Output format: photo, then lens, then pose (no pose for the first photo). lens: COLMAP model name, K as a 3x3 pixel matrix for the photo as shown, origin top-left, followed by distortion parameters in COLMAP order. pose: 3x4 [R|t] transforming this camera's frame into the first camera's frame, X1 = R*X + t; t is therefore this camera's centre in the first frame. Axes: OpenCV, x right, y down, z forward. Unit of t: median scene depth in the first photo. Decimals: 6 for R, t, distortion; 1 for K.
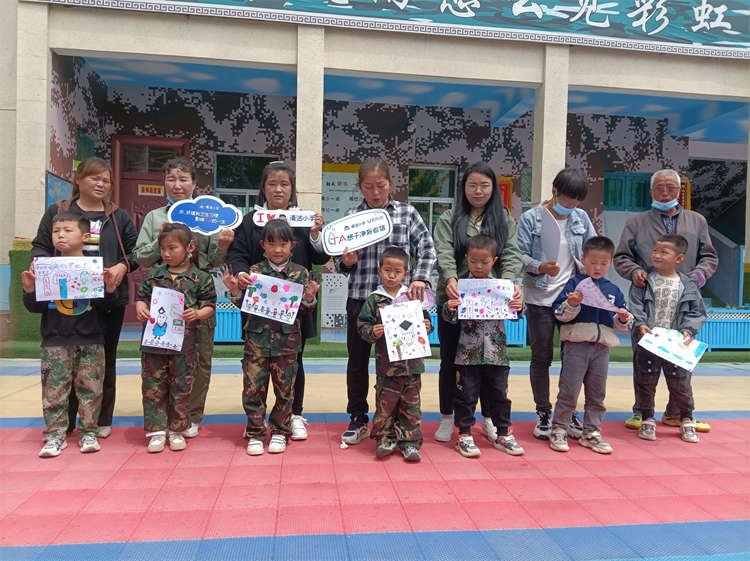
lens RADIAL K [[568.5, 0, 372.9], [0, 568.5, 290.1], [0, 0, 1]] dist [0.098011, -0.138713]
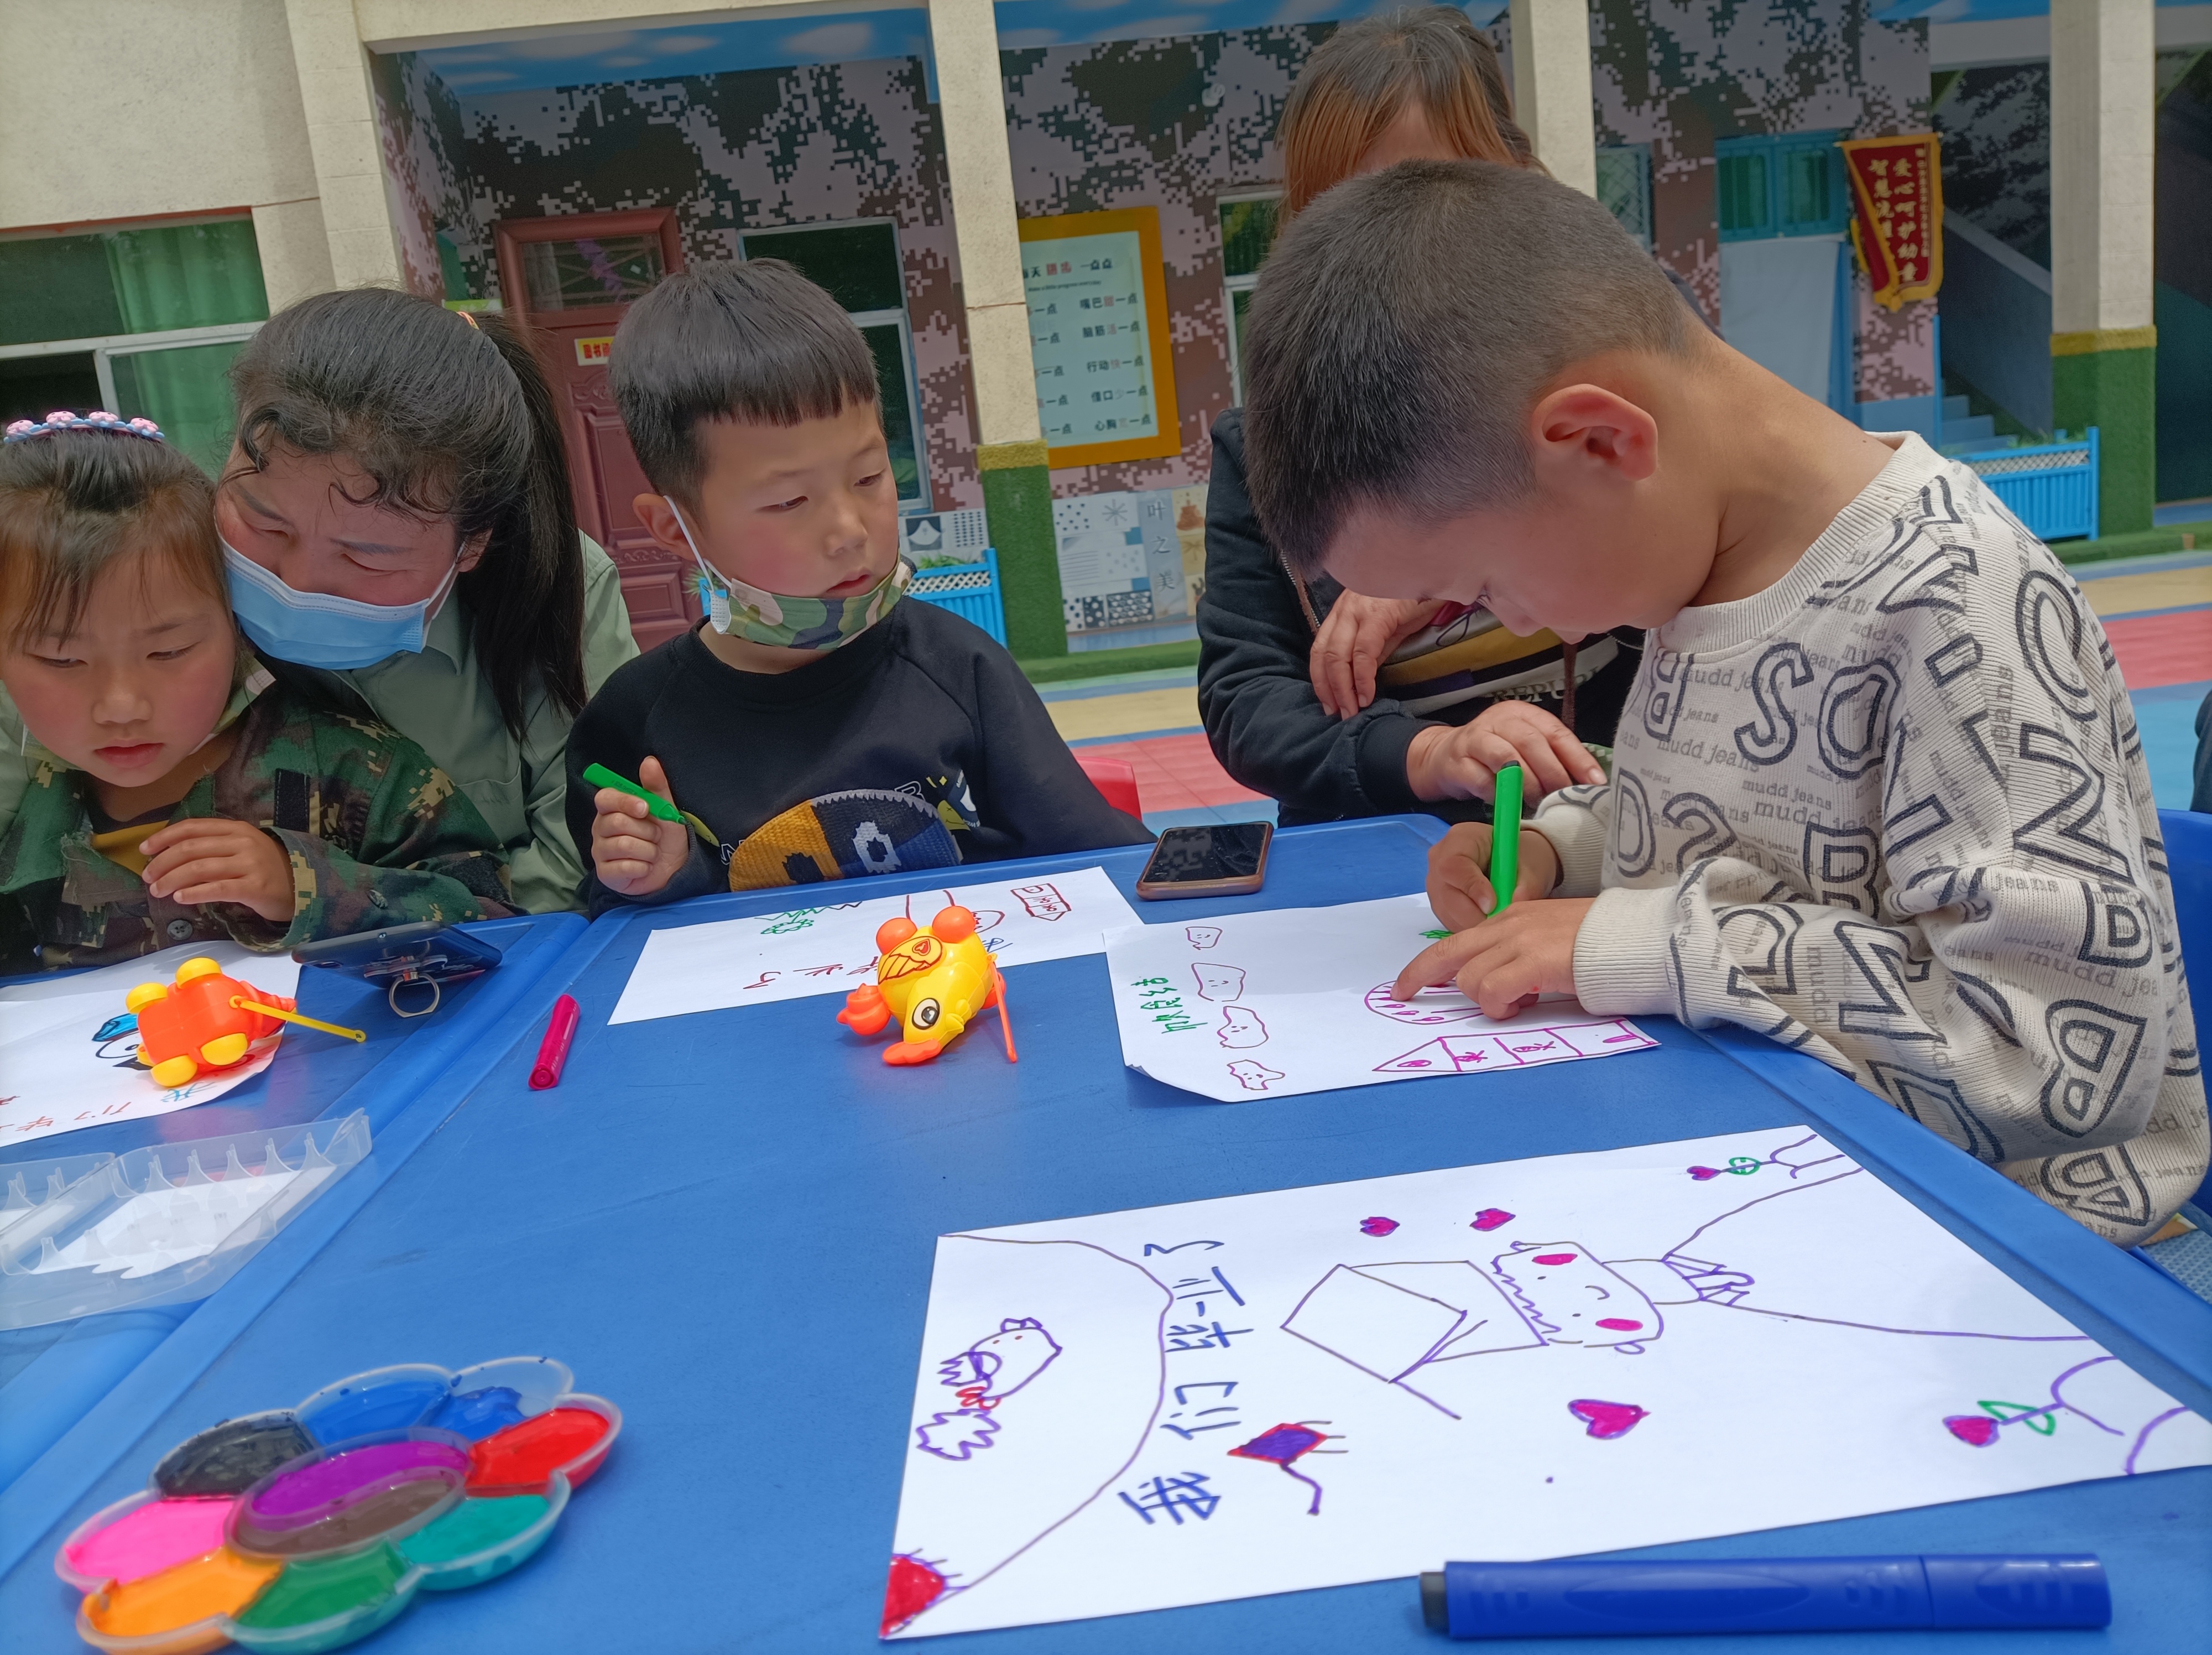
lens RADIAL K [[1677.0, 0, 1099.9], [0, 1677.0, 855.8], [0, 0, 1]] dist [0.098011, -0.138713]
pose [[0.991305, -0.122534, -0.047950, -0.018076], [0.128764, 0.978379, 0.161844, 0.030032], [0.027082, -0.166611, 0.985651, -0.248864]]
